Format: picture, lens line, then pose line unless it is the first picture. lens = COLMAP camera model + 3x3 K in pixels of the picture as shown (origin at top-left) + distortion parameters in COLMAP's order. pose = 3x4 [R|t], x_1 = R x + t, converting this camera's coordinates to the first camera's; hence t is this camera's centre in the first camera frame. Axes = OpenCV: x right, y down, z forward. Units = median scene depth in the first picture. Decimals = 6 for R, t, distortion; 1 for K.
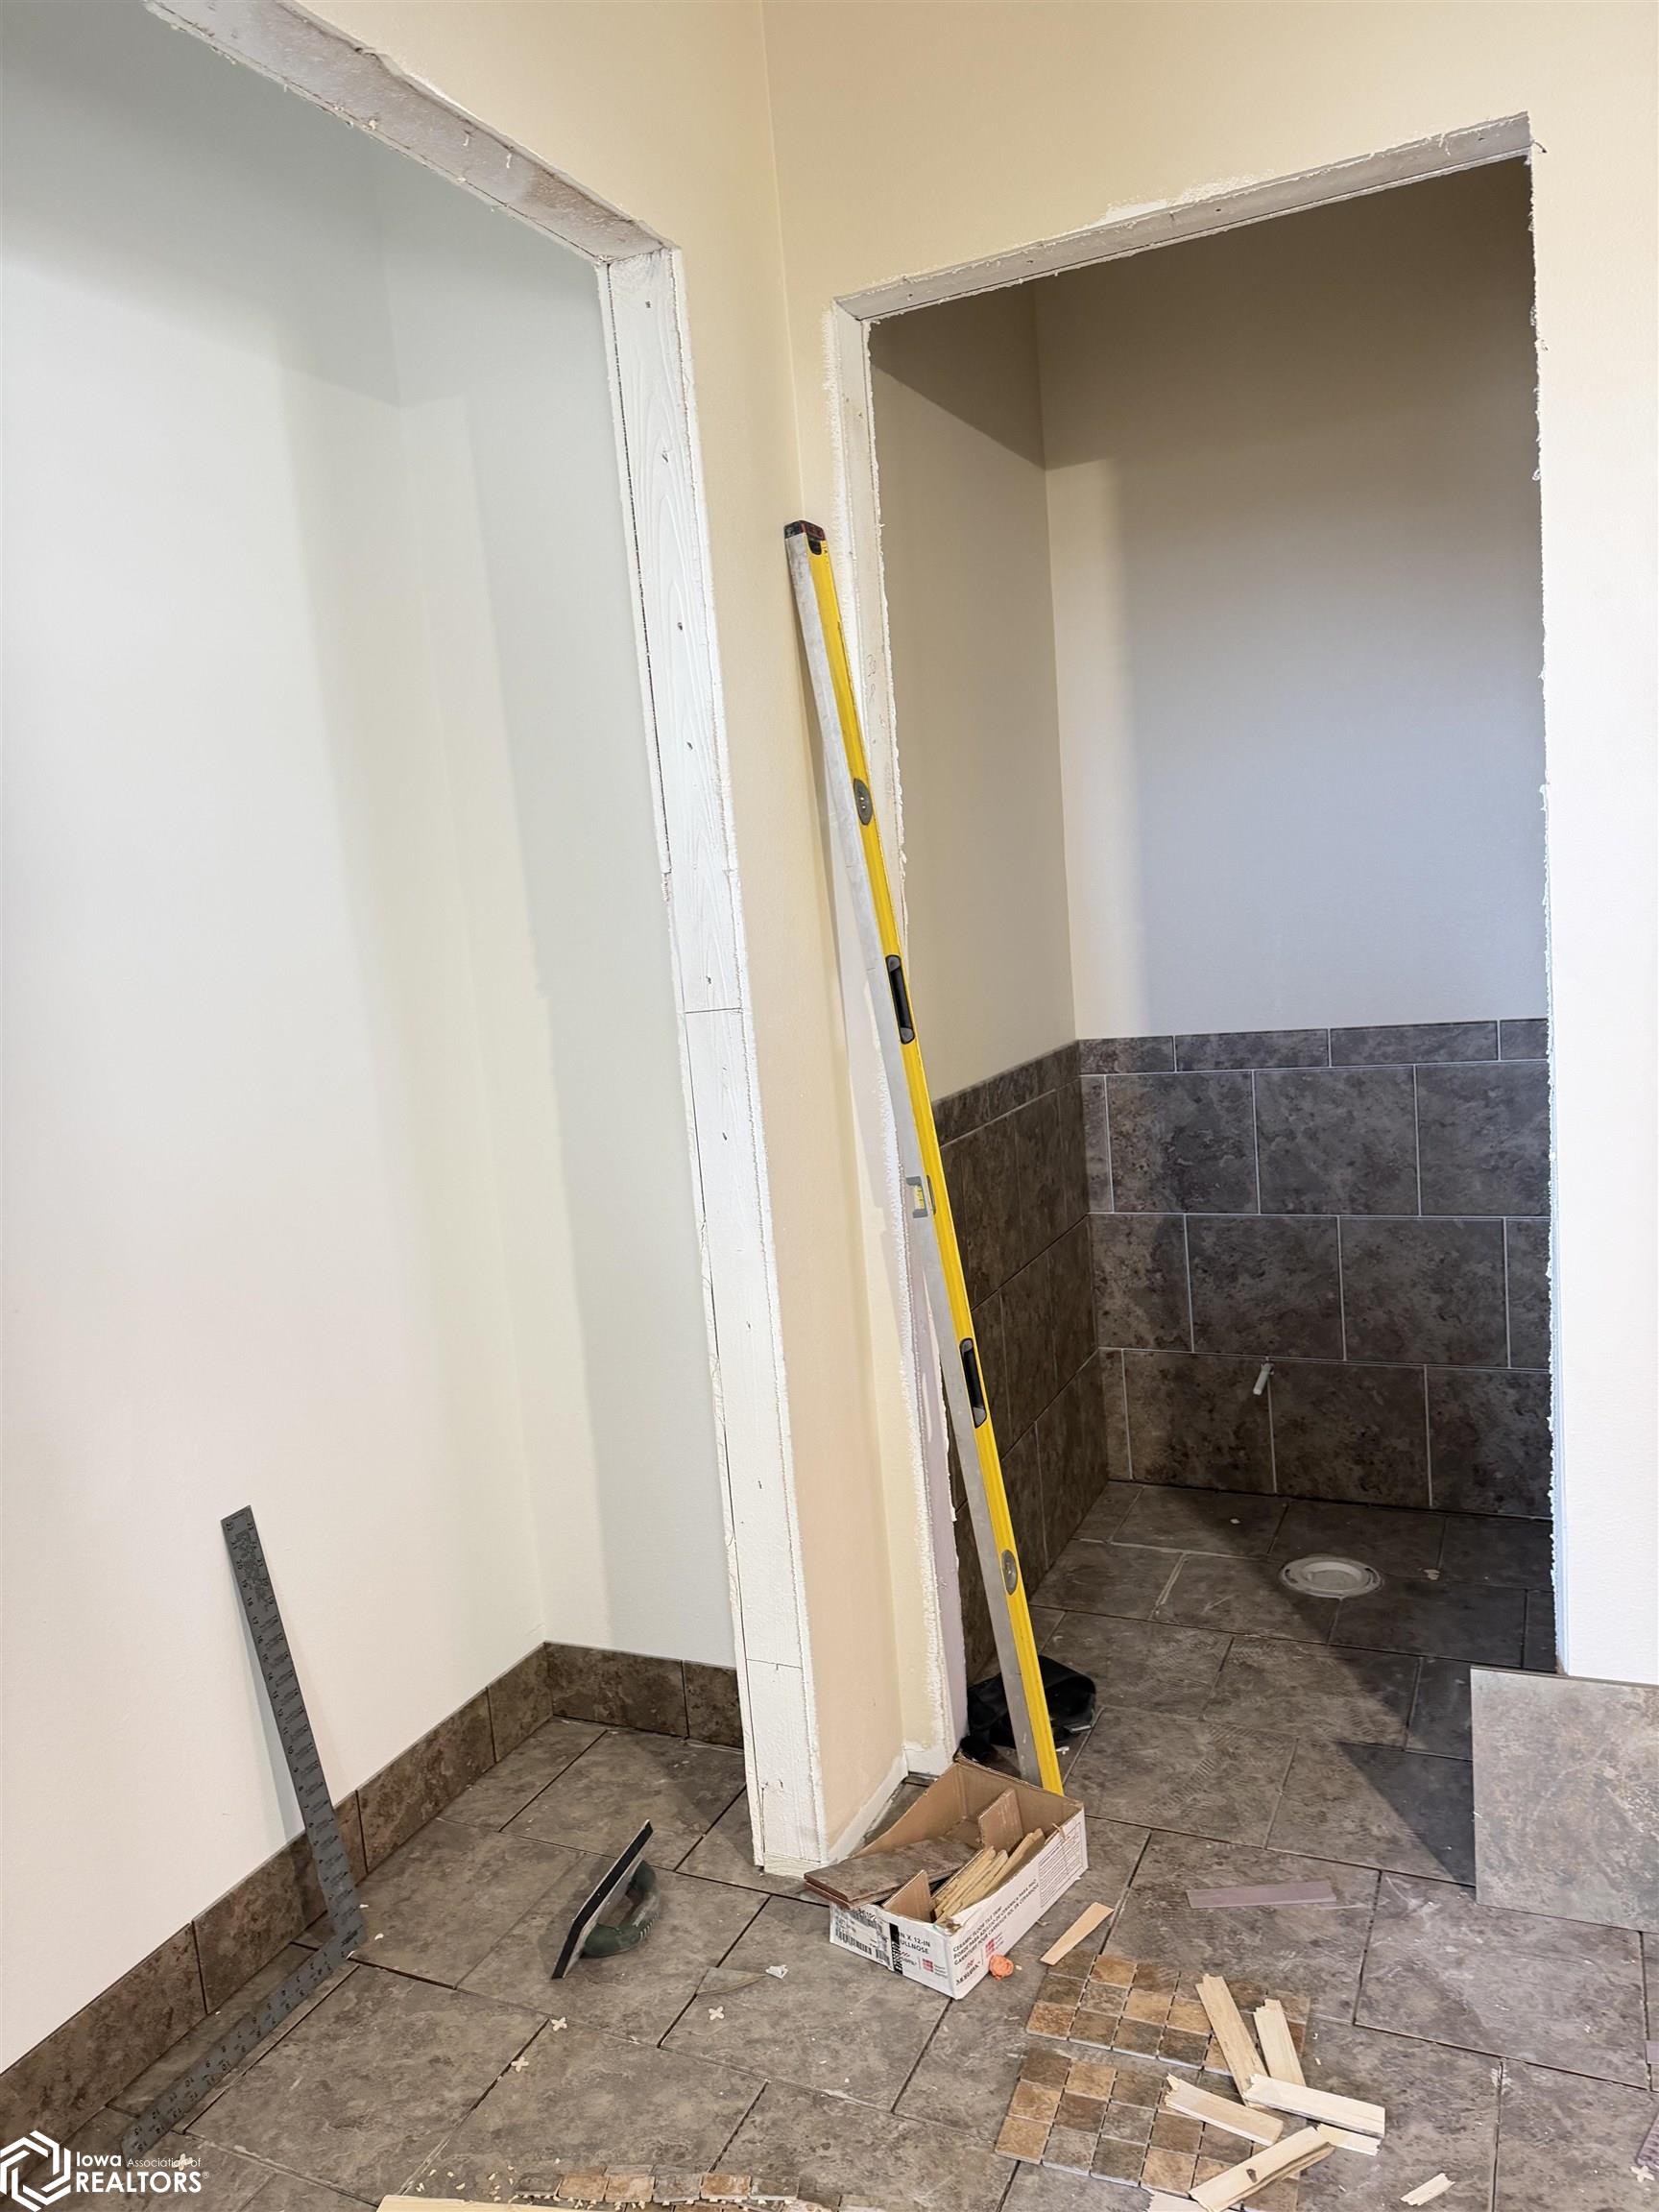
lens RADIAL K [[1574.6, 0, 822.3], [0, 1574.6, 1117.5], [0, 0, 1]] dist [-0.001924, -0.004915]
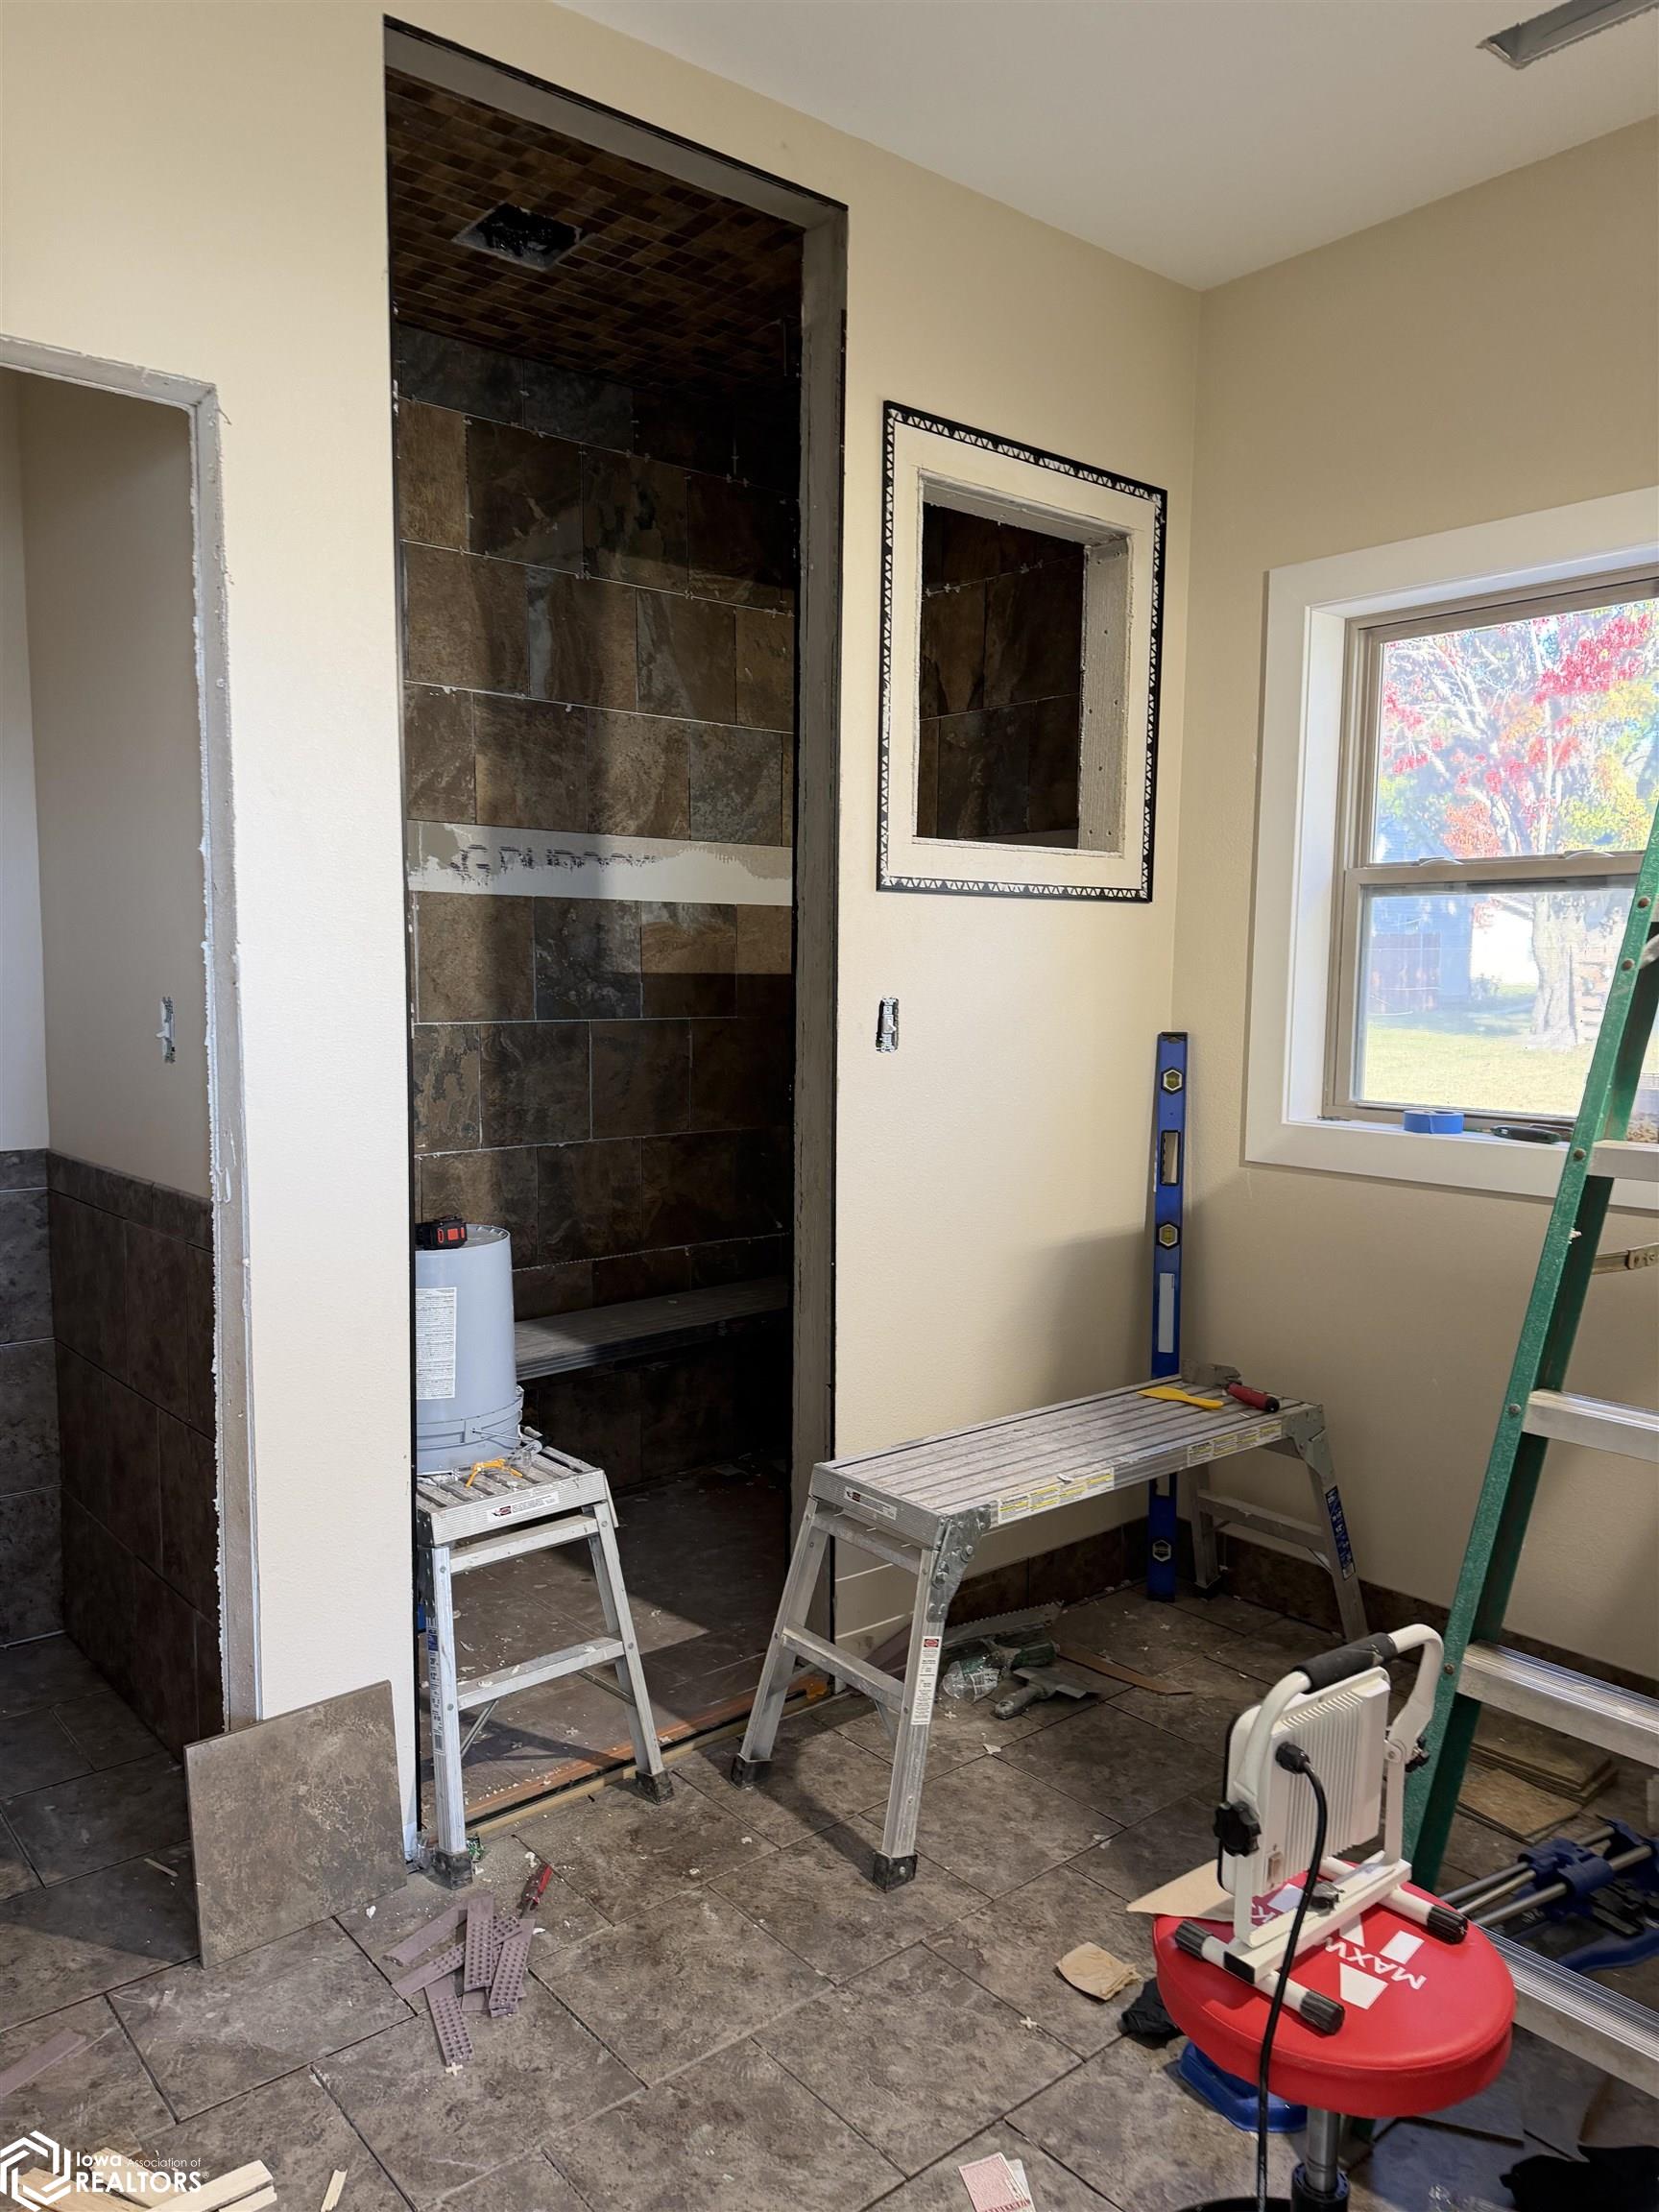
lens RADIAL K [[1574.6, 0, 815.9], [0, 1574.6, 1105.3], [0, 0, 1]] dist [-0.001924, -0.004915]
pose [[0.416467, 0.002662, 0.909147, -0.397165], [0.086475, 0.995346, -0.042528, -0.003500], [-0.905029, 0.096330, 0.414298, 0.128357]]
